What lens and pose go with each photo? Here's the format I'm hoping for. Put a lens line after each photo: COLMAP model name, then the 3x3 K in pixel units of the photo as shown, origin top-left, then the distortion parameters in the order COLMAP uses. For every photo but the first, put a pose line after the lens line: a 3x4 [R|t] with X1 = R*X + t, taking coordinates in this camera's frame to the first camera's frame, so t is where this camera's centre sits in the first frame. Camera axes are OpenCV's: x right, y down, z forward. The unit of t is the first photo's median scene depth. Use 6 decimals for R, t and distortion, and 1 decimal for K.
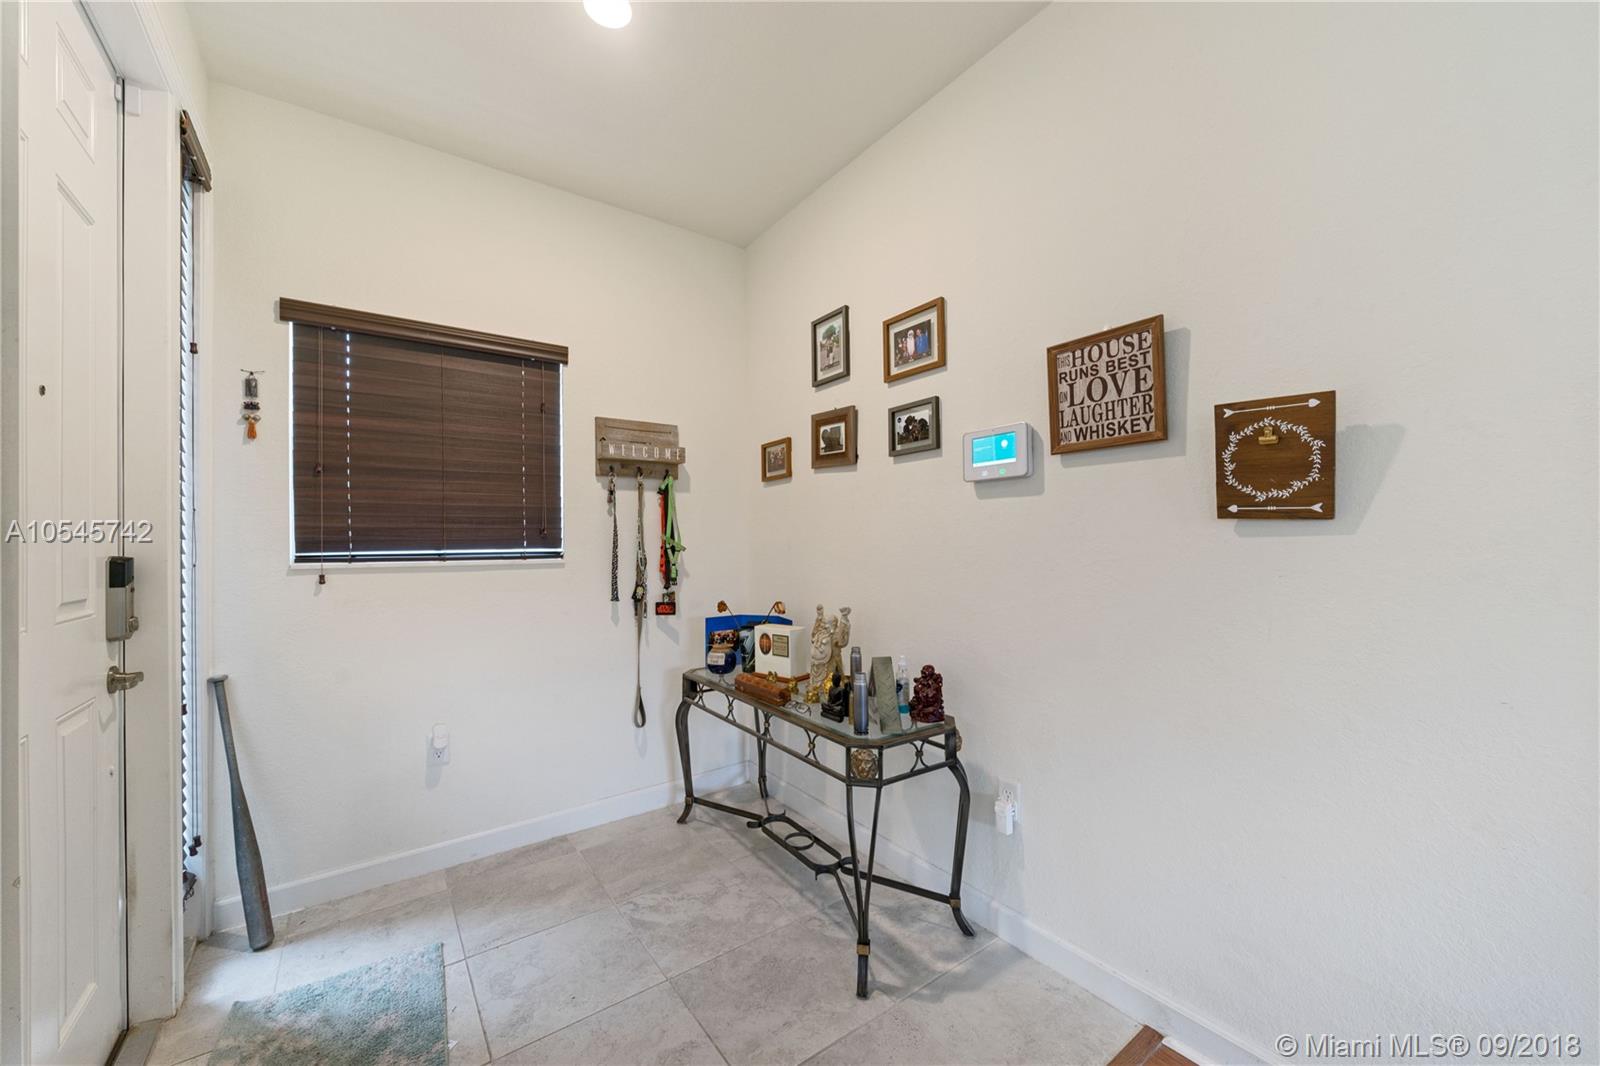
lens RADIAL K [[610.8, 0, 799.8], [0, 610.8, 534.9], [0, 0, 1]] dist [-0.001938, 0.000120]
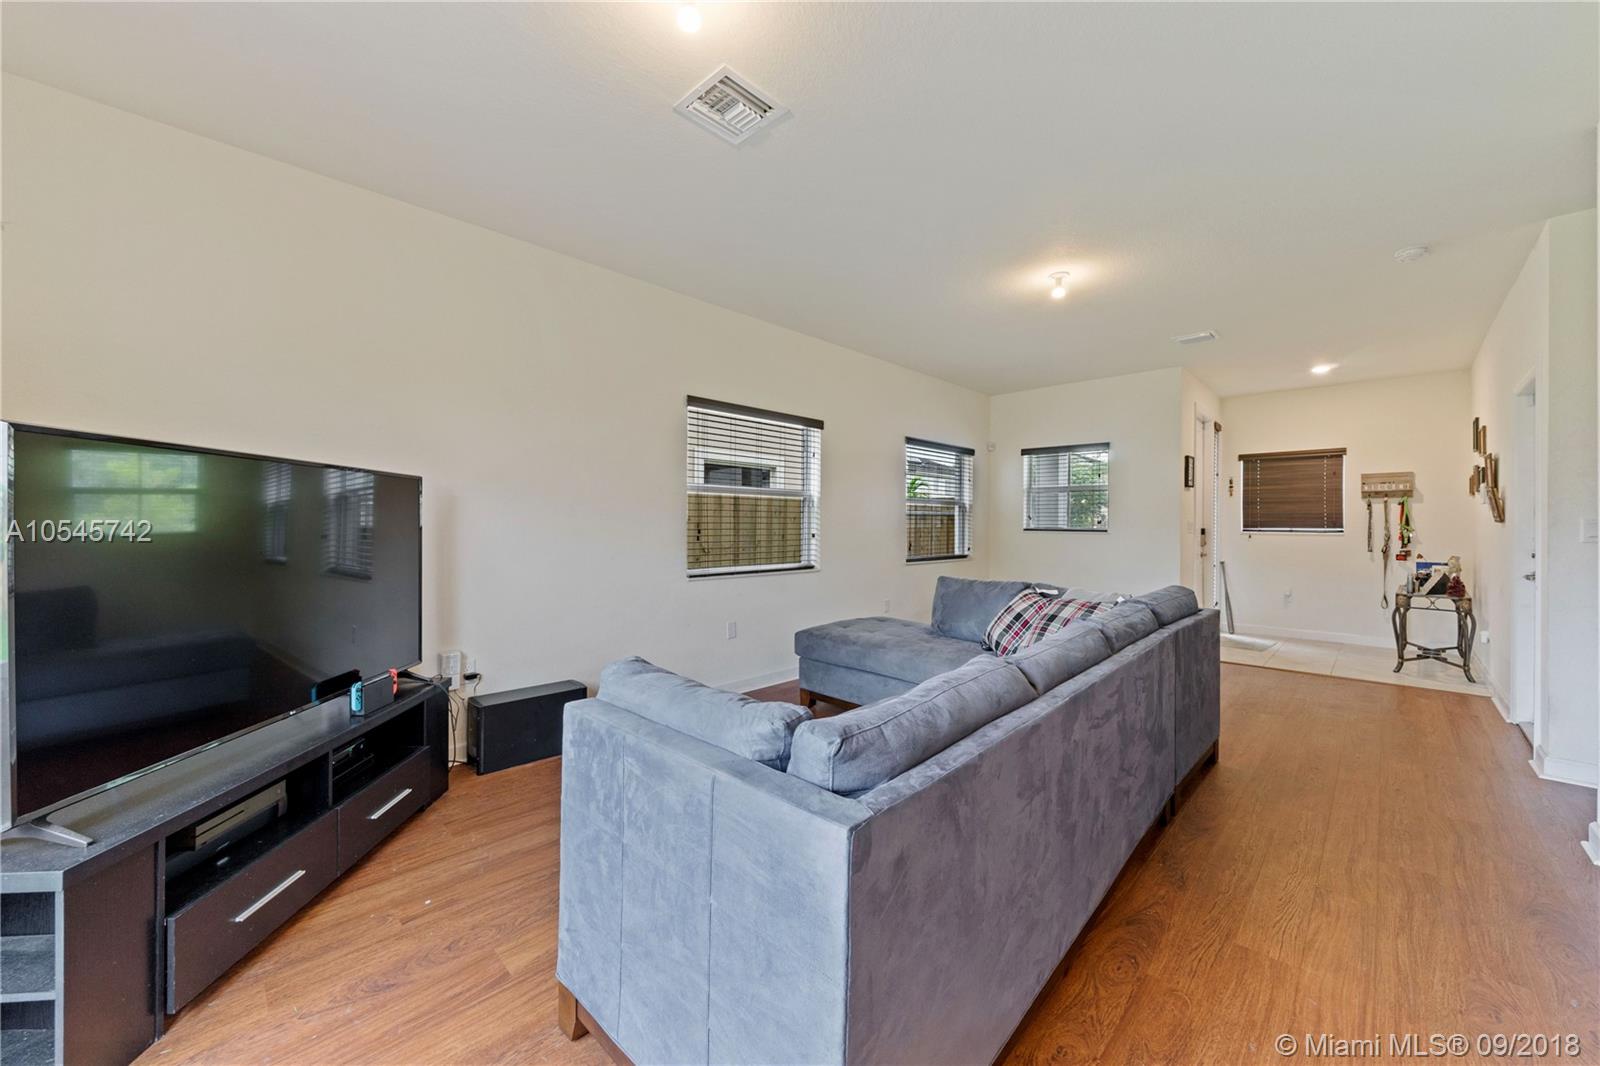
lens RADIAL K [[610.8, 0, 799.9], [0, 610.8, 524.8], [0, 0, 1]] dist [-0.001938, 0.000120]
pose [[0.170351, 0.010570, -0.985327, 1.684894], [0.004894, 0.999921, 0.011572, -0.034166], [0.985371, -0.006794, 0.170286, -1.612660]]
